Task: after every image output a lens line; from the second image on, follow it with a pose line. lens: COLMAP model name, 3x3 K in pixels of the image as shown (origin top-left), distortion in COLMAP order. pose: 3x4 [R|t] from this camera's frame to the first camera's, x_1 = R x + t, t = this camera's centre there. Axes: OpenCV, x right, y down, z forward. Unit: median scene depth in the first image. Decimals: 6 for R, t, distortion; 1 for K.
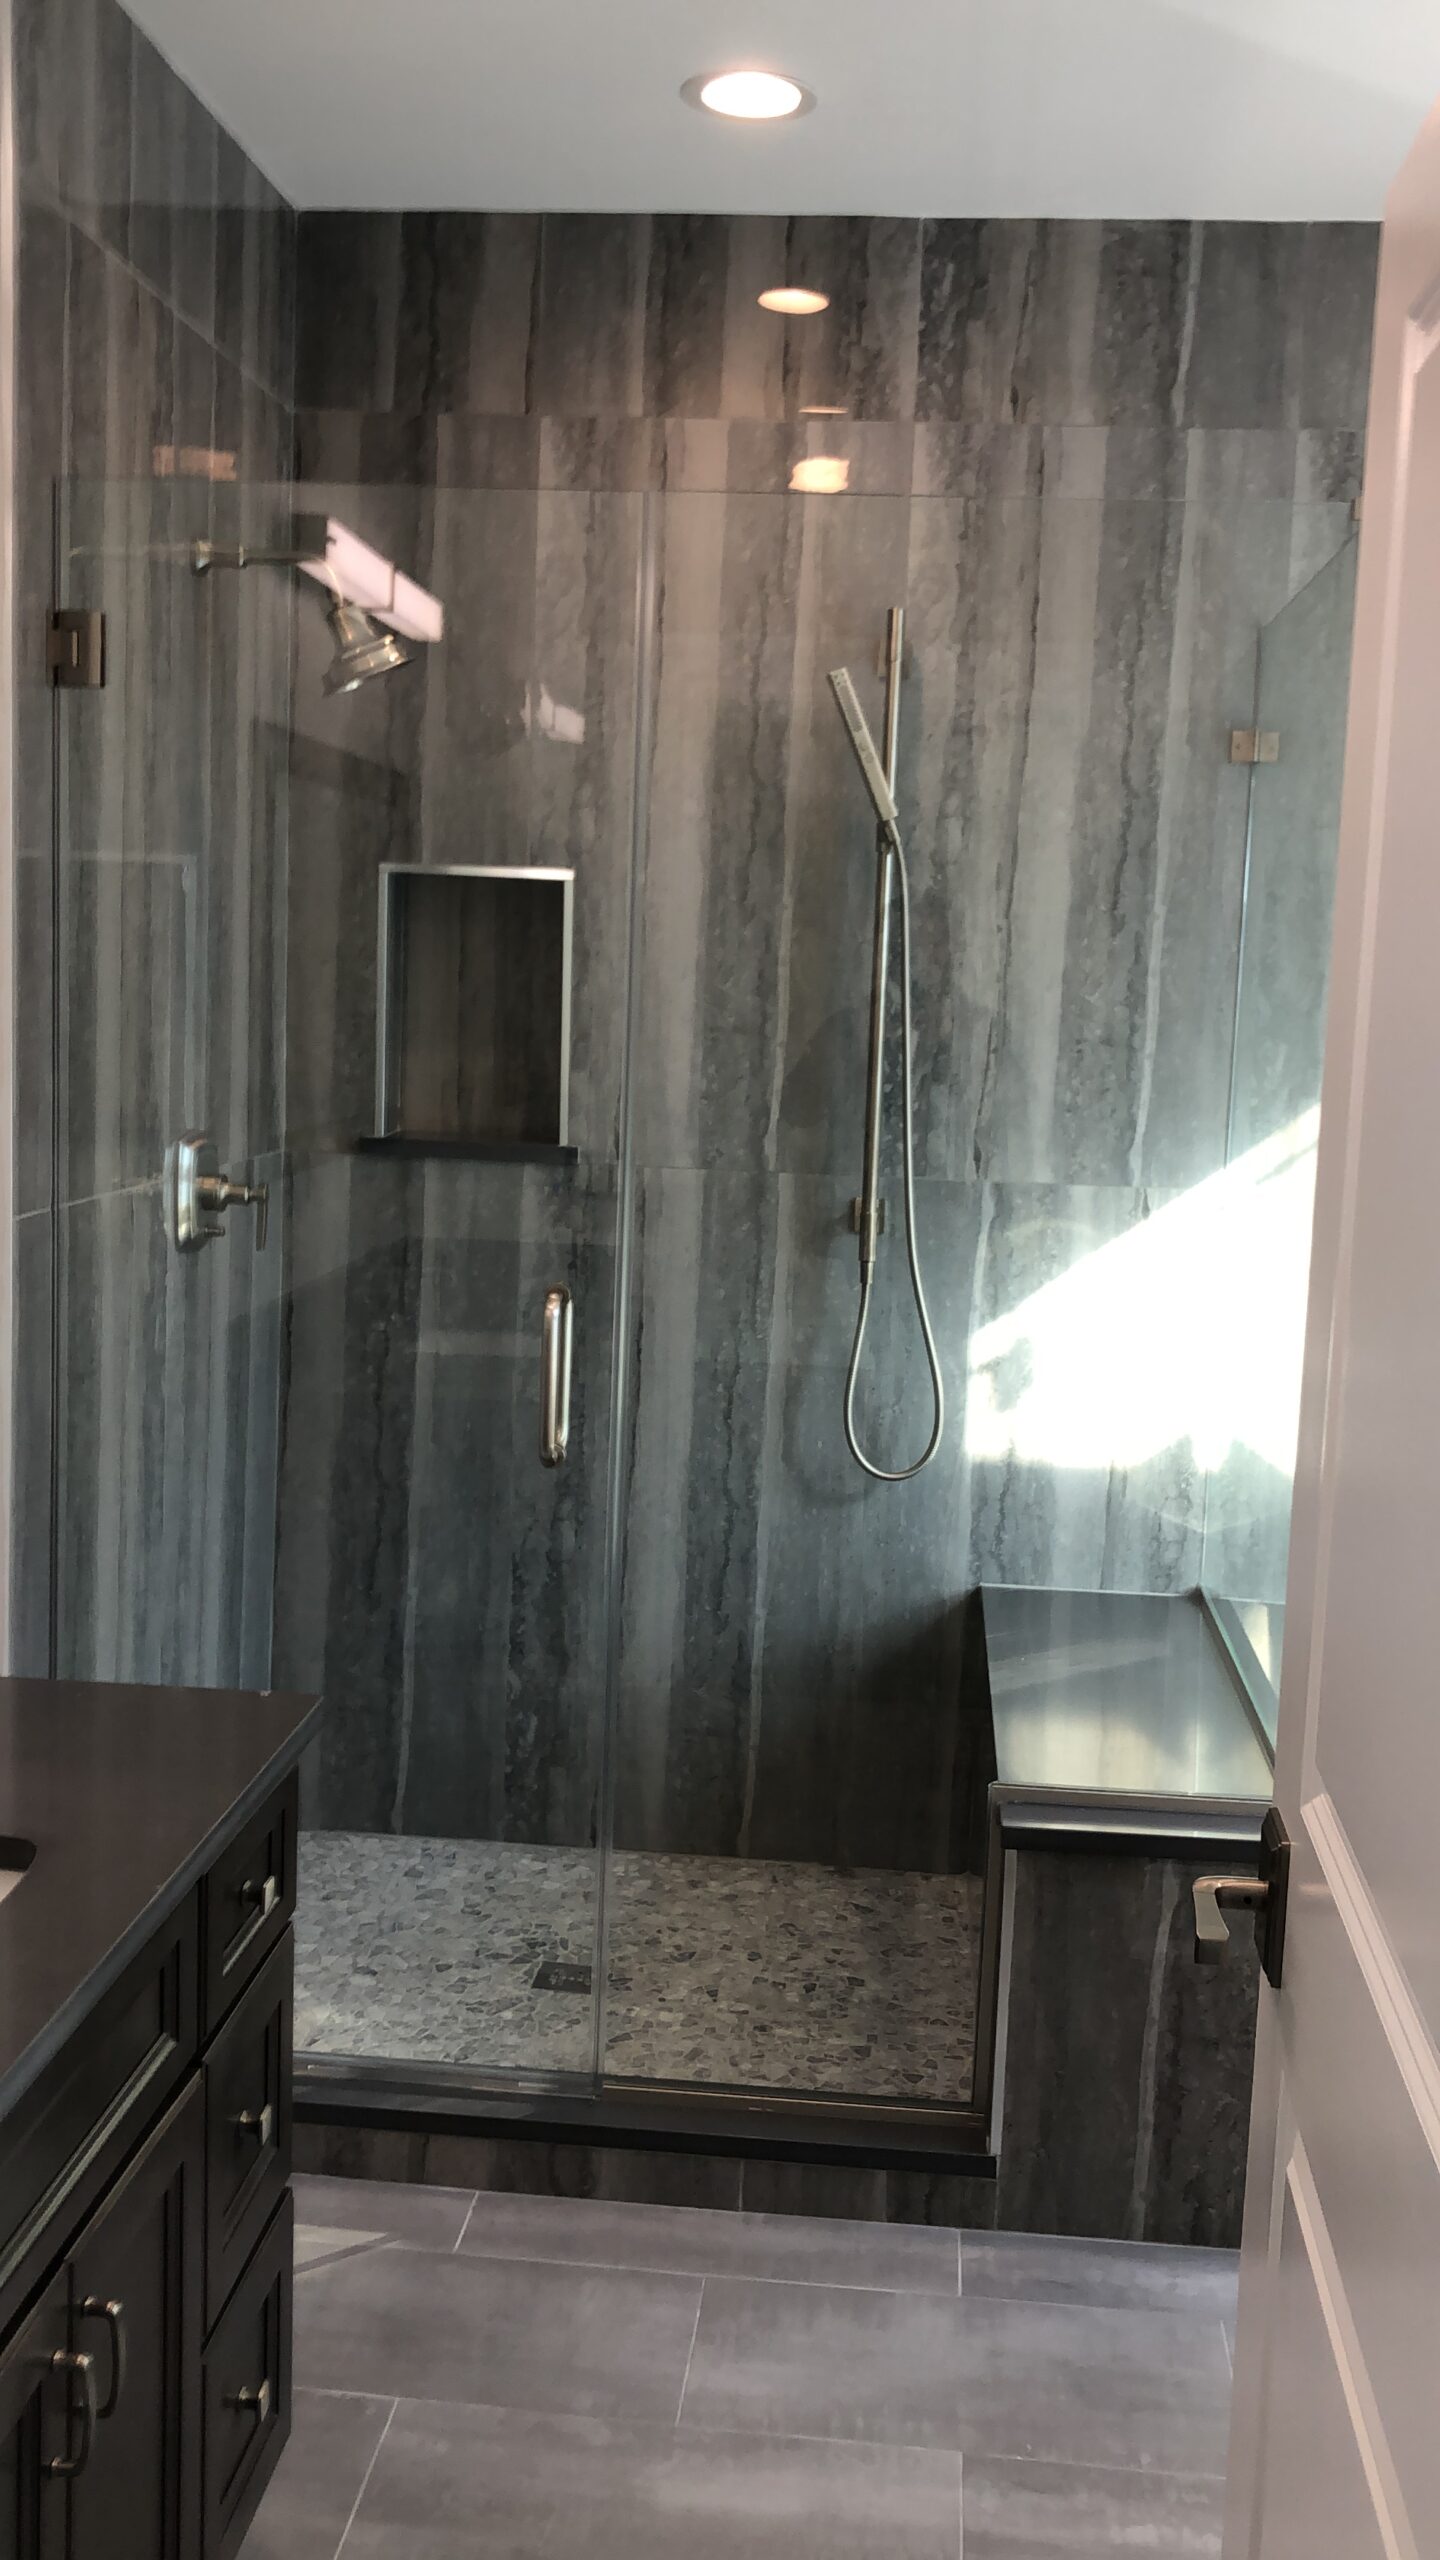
lens RADIAL K [[2404.5, 0, 728.5], [0, 2404.5, 1289.4], [0, 0, 1]] dist [-0.000507, 0.000000]
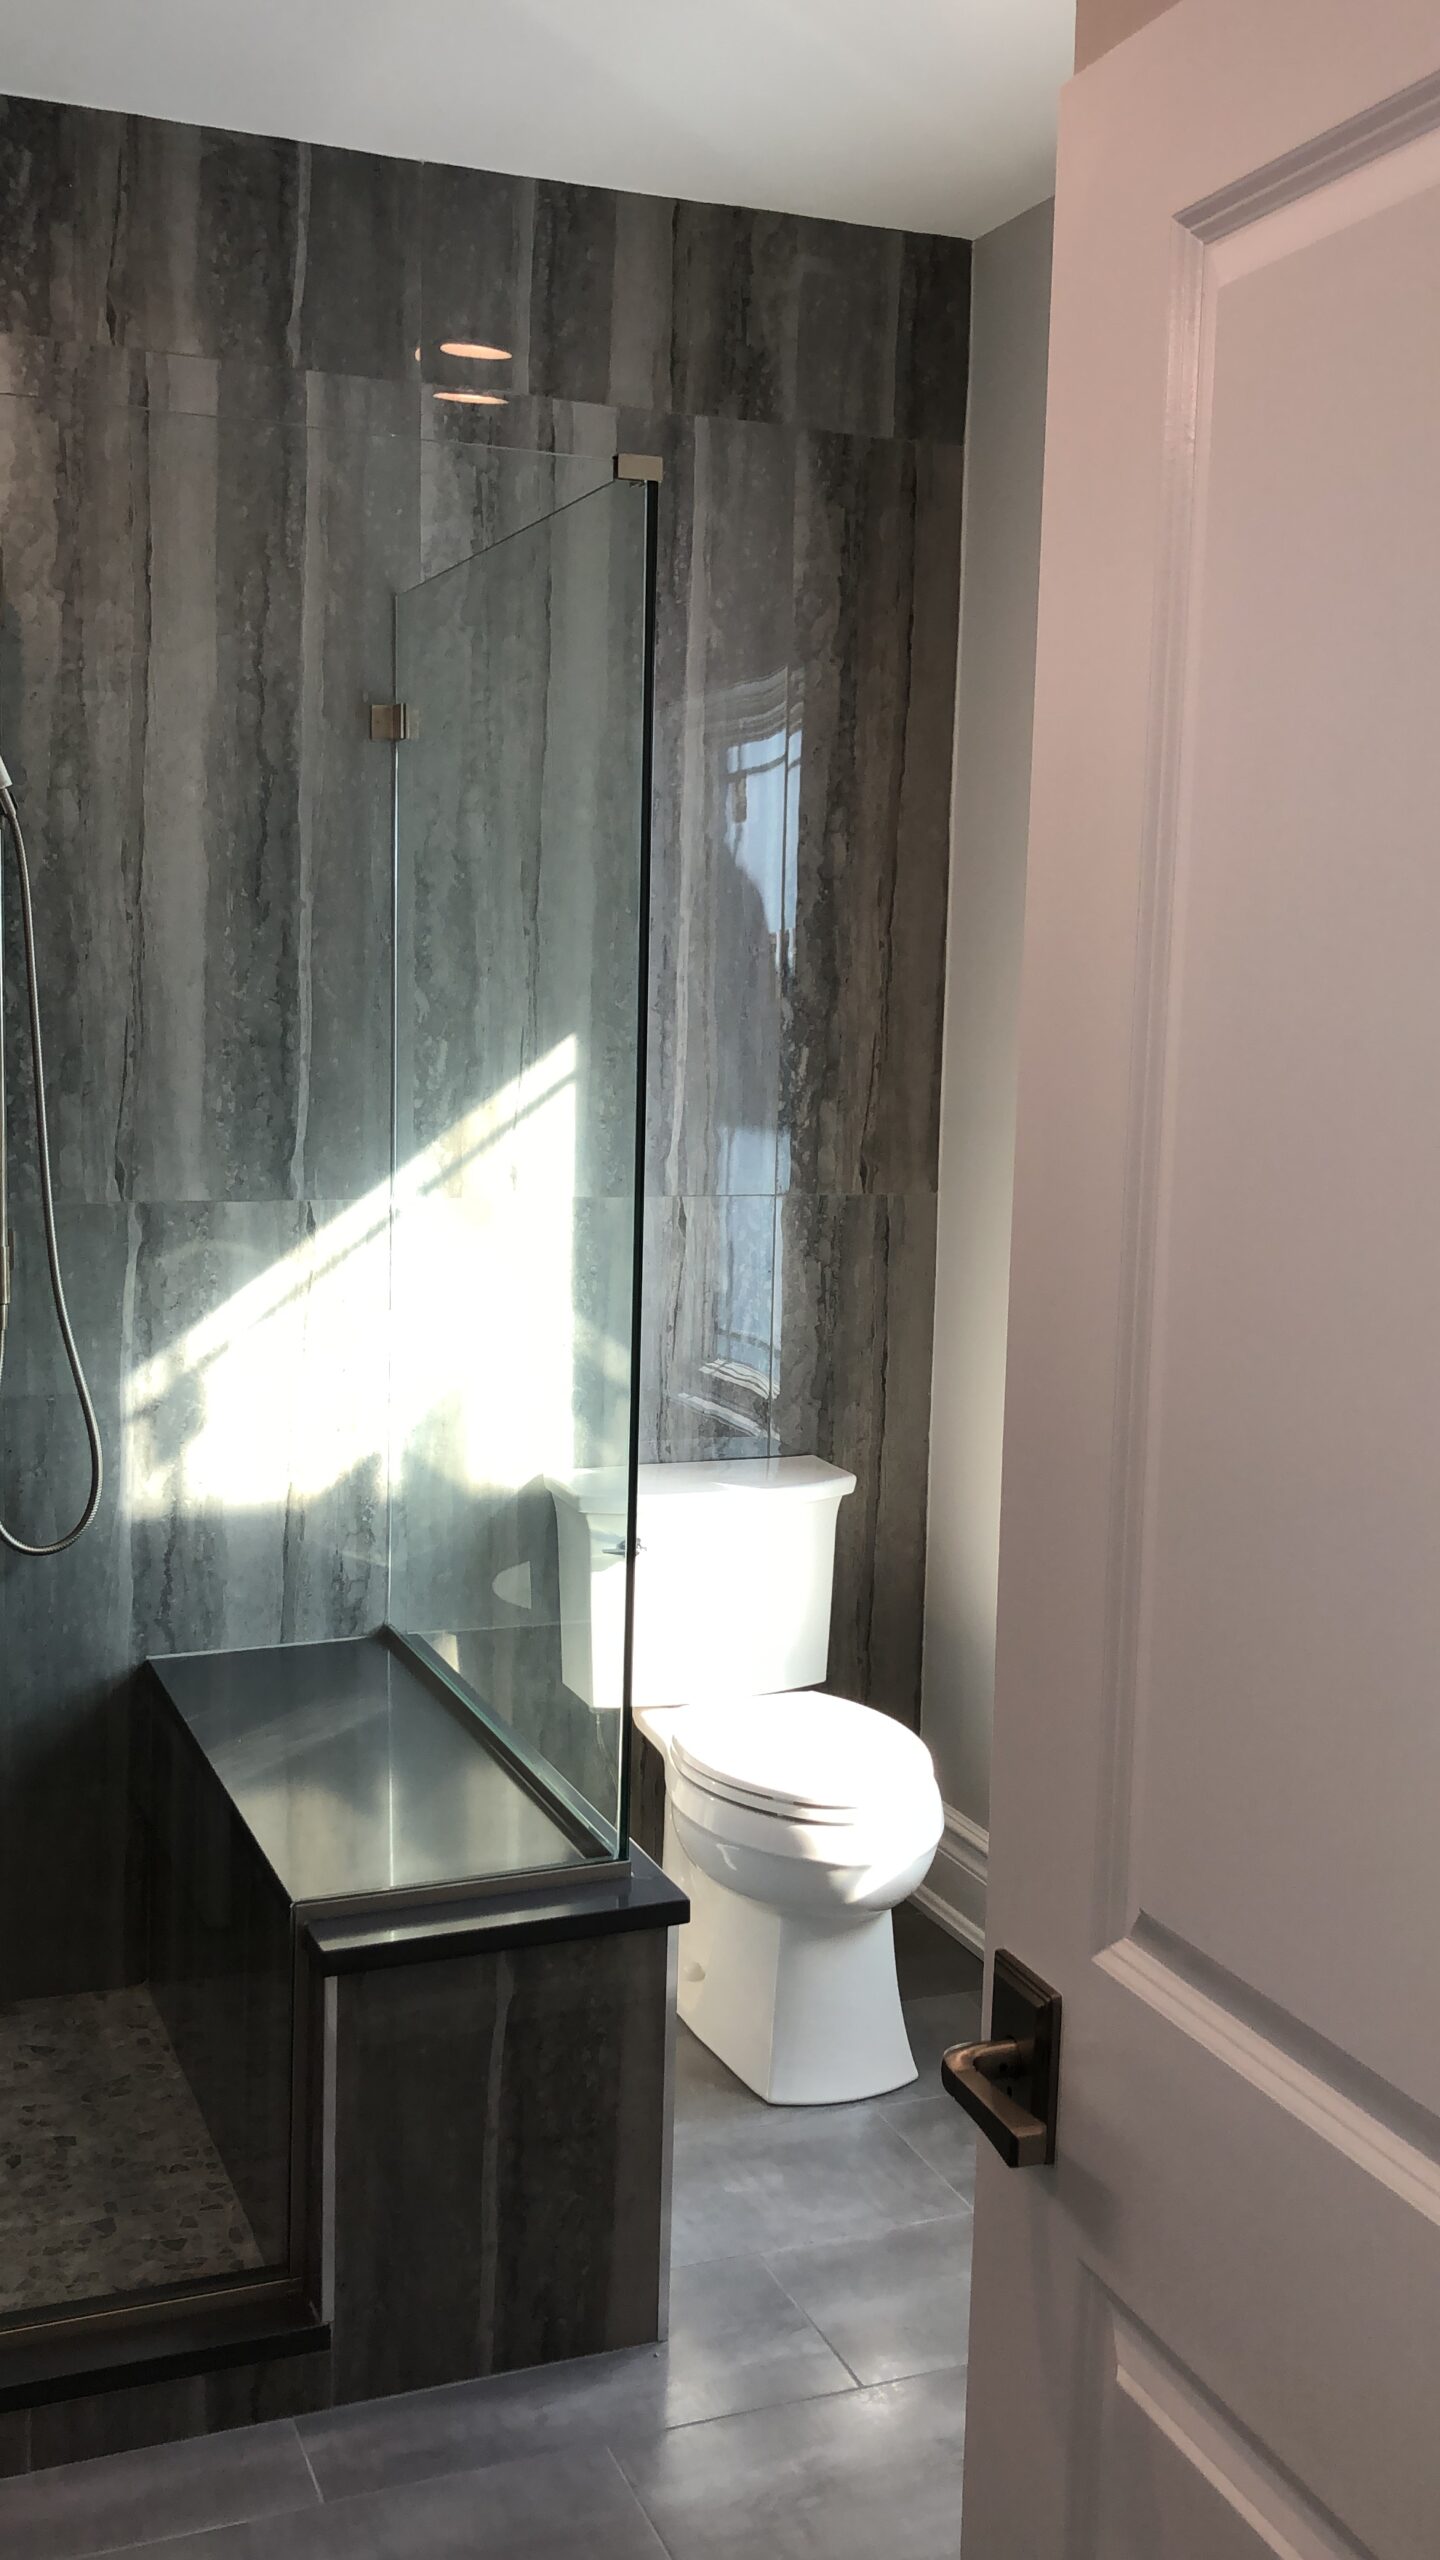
lens RADIAL K [[2404.5, 0, 716.8], [0, 2404.5, 1259.9], [0, 0, 1]] dist [-0.000507, 0.000000]
pose [[0.887062, -0.066098, 0.456895, -0.104017], [0.066263, 0.997679, 0.015682, -0.023092], [-0.456871, 0.016364, 0.889383, 0.113657]]
